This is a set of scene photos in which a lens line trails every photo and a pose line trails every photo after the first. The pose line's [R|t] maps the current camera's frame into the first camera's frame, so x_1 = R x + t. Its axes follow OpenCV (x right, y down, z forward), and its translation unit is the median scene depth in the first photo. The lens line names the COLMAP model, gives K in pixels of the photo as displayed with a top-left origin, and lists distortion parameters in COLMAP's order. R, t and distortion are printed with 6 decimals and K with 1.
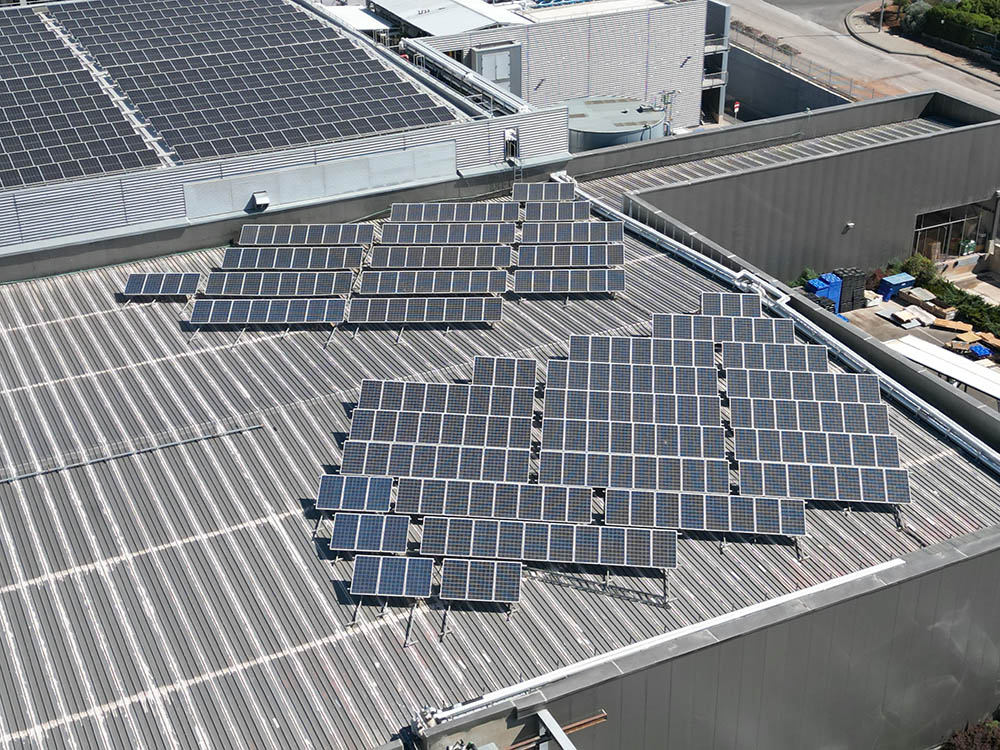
lens RADIAL K [[1455.9, 0, 500.0], [0, 1455.9, 375.0], [0, 0, 1]] dist [0.203434, -0.750059]
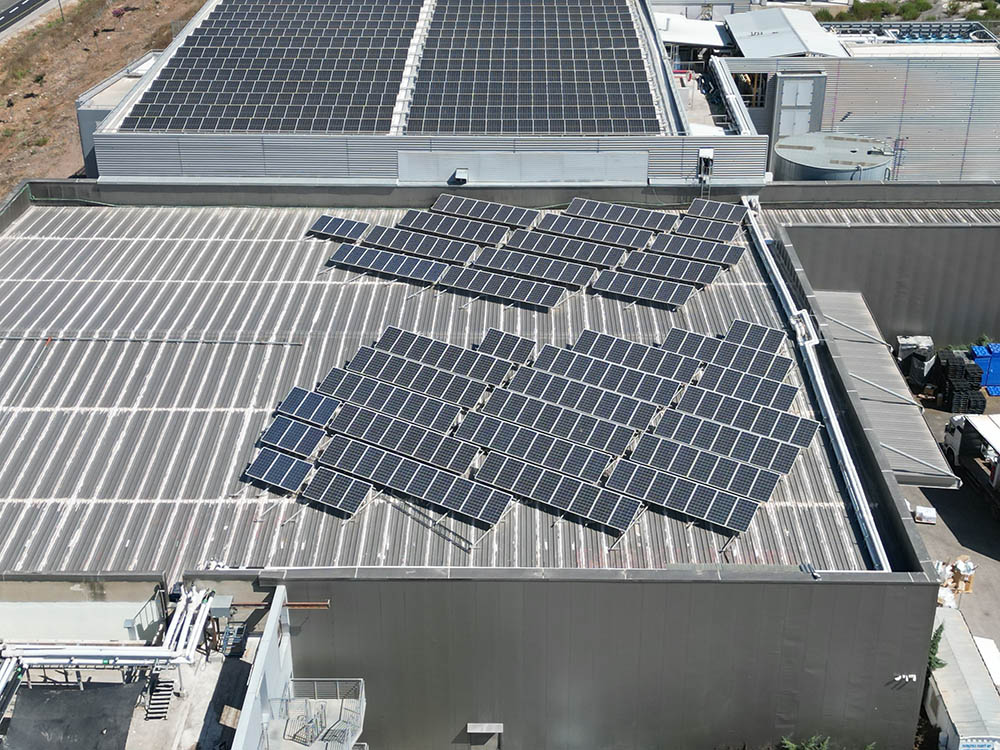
lens RADIAL K [[1455.9, 0, 500.0], [0, 1455.9, 375.0], [0, 0, 1]] dist [0.203434, -0.750059]
pose [[0.883345, 0.216500, -0.415726, 0.373997], [-0.215317, 0.975244, 0.050372, -0.028323], [0.416340, 0.045017, 0.908094, -0.039540]]
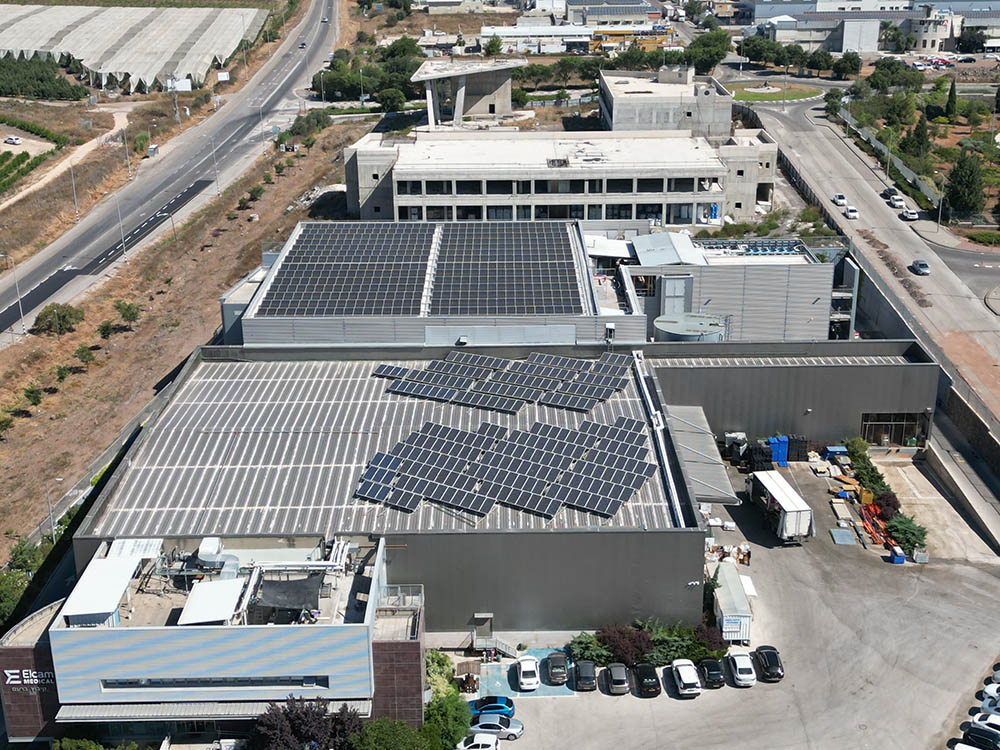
lens RADIAL K [[1455.9, 0, 500.0], [0, 1455.9, 375.0], [0, 0, 1]] dist [0.203434, -0.750059]
pose [[0.890593, 0.155430, -0.427418, 0.690291], [-0.203589, 0.976617, -0.069065, 0.047536], [0.406689, 0.148526, 0.901412, -0.688139]]
